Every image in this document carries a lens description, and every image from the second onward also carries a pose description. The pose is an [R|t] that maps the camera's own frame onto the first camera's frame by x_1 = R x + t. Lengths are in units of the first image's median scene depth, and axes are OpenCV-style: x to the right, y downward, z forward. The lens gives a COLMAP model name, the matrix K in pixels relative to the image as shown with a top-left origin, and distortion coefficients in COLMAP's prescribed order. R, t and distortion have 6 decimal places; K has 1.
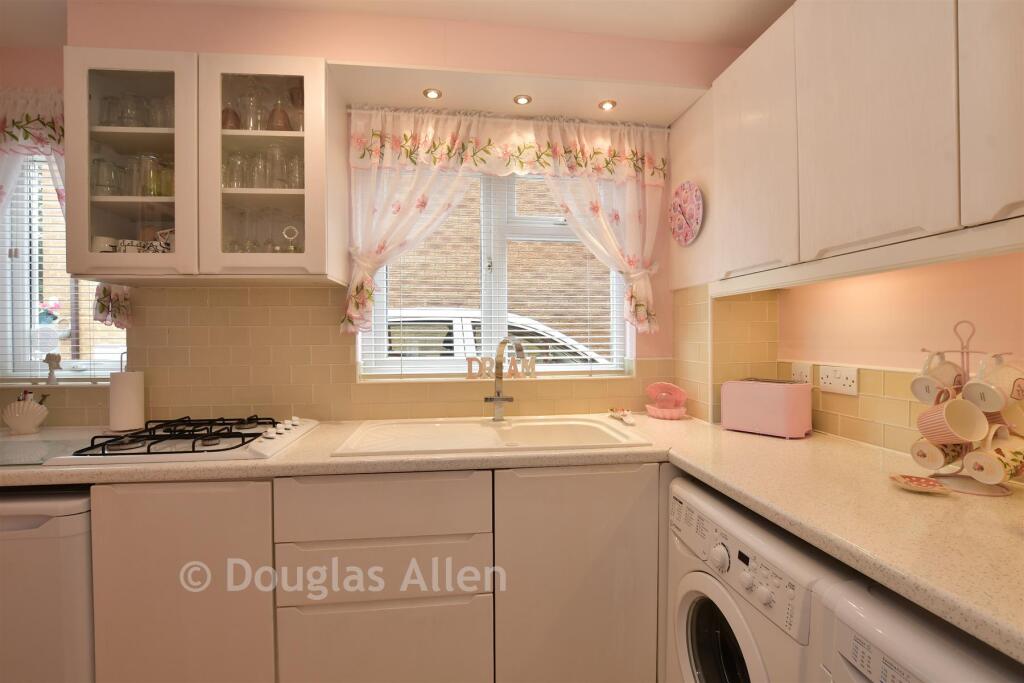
lens RADIAL K [[458.3, 0, 509.1], [0, 458.3, 335.7], [0, 0, 1]] dist [-0.020547, 0.000153]
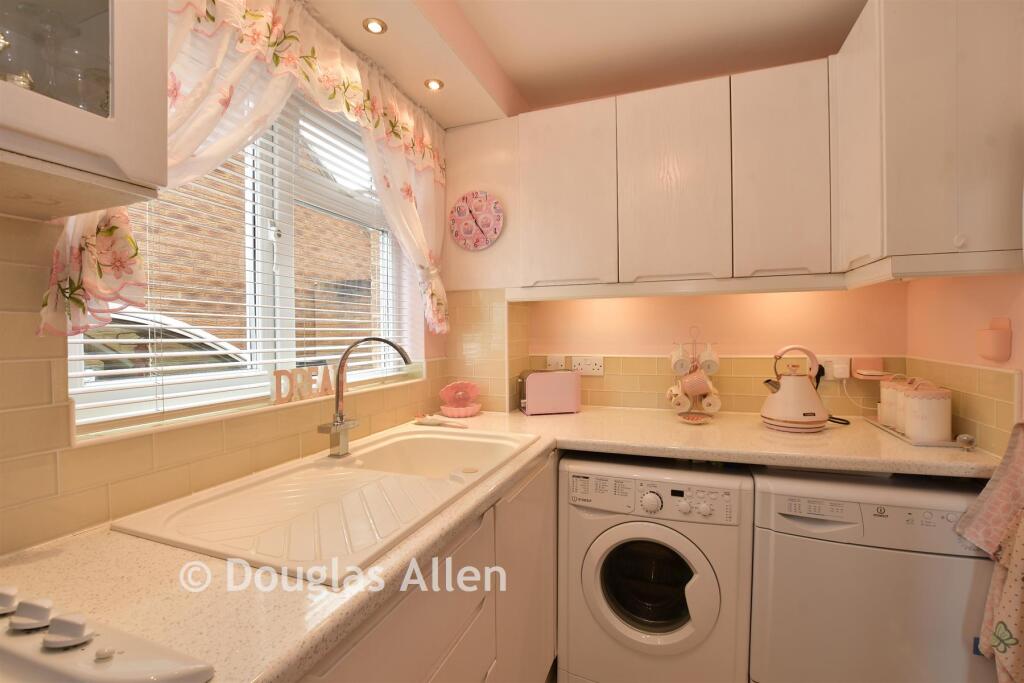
lens RADIAL K [[458.3, 0, 508.6], [0, 458.3, 342.7], [0, 0, 1]] dist [-0.020547, 0.000153]
pose [[0.473748, -0.014960, 0.880534, -0.510831], [0.008244, 0.999887, 0.012552, 0.003567], [-0.880622, 0.001313, 0.473817, 0.424645]]
